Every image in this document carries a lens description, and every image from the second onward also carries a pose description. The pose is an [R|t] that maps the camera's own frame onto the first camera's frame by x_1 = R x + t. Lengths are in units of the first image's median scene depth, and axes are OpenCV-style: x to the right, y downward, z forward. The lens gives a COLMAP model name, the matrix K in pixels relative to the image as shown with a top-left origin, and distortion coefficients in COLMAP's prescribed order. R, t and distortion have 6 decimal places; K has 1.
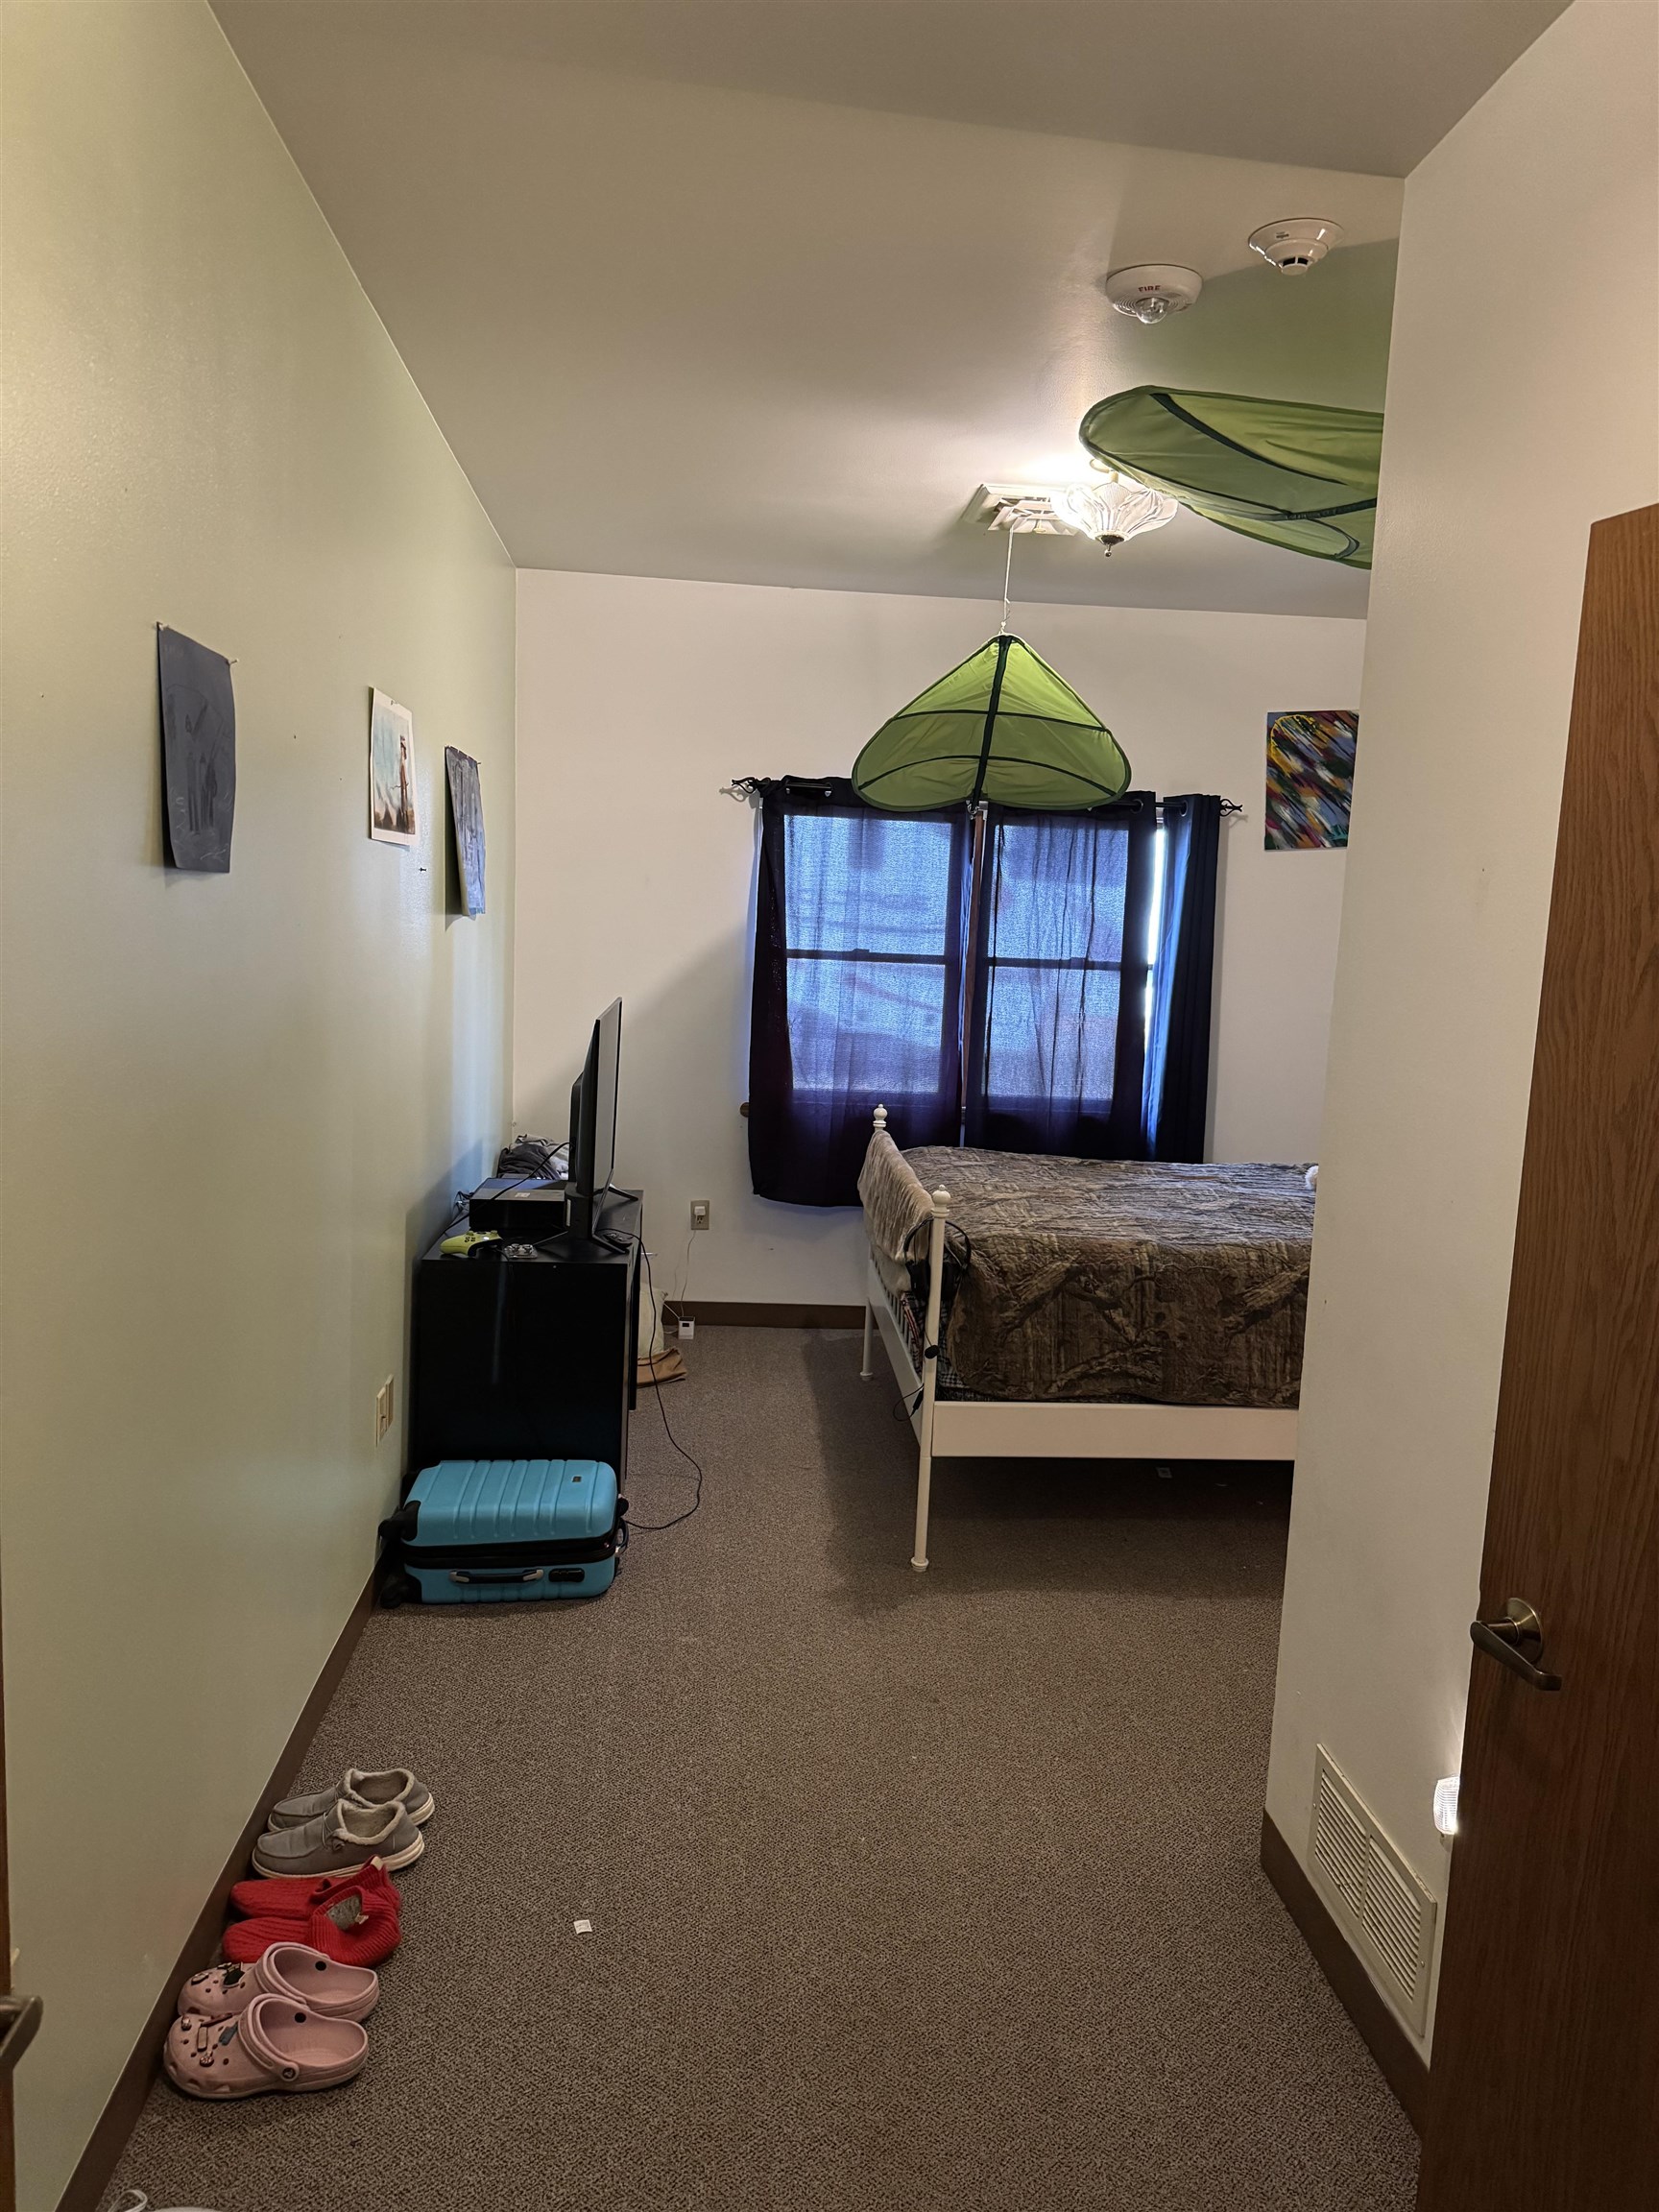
lens RADIAL K [[1534.0, 0, 819.5], [0, 1534.0, 1113.5], [0, 0, 1]] dist [0.173345, -0.351436]
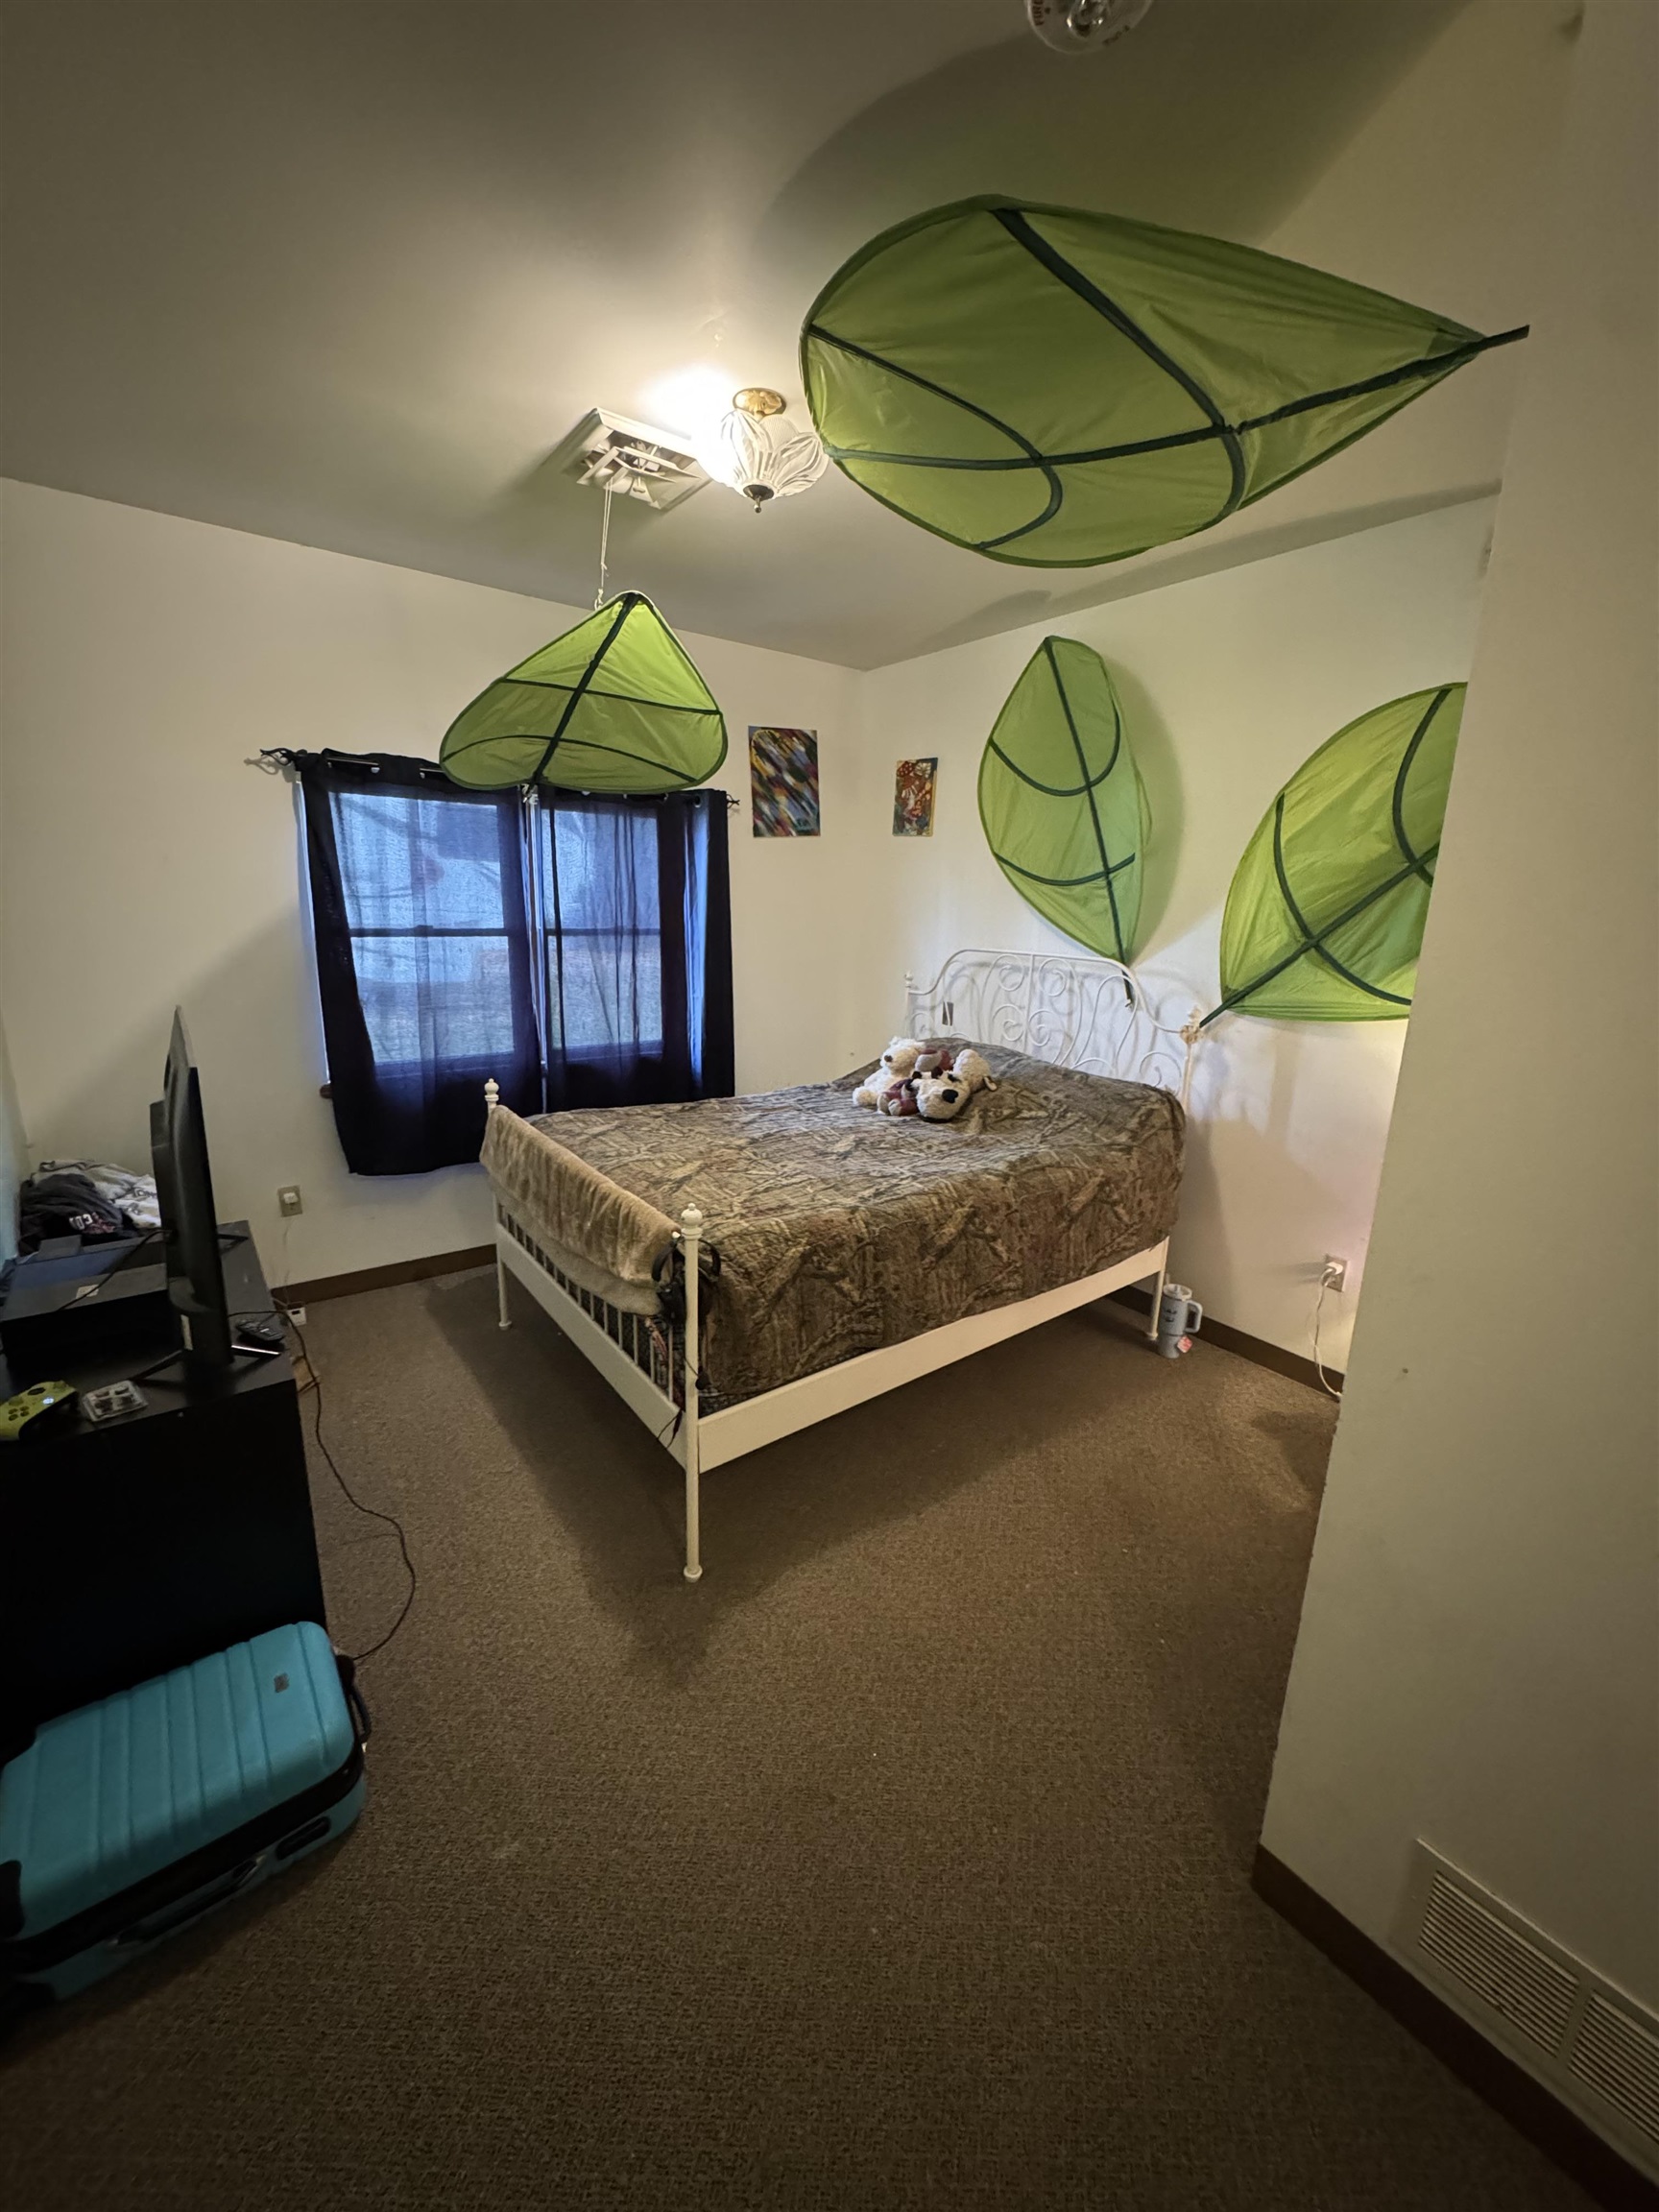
lens RADIAL K [[878.9, 0, 831.5], [0, 878.9, 1103.5], [0, 0, 1]] dist [-0.006528, -0.000157]
pose [[0.838379, -0.144294, 0.525642, -0.082698], [0.079440, 0.986374, 0.144066, -0.057322], [-0.539268, -0.079025, 0.838418, 0.379553]]
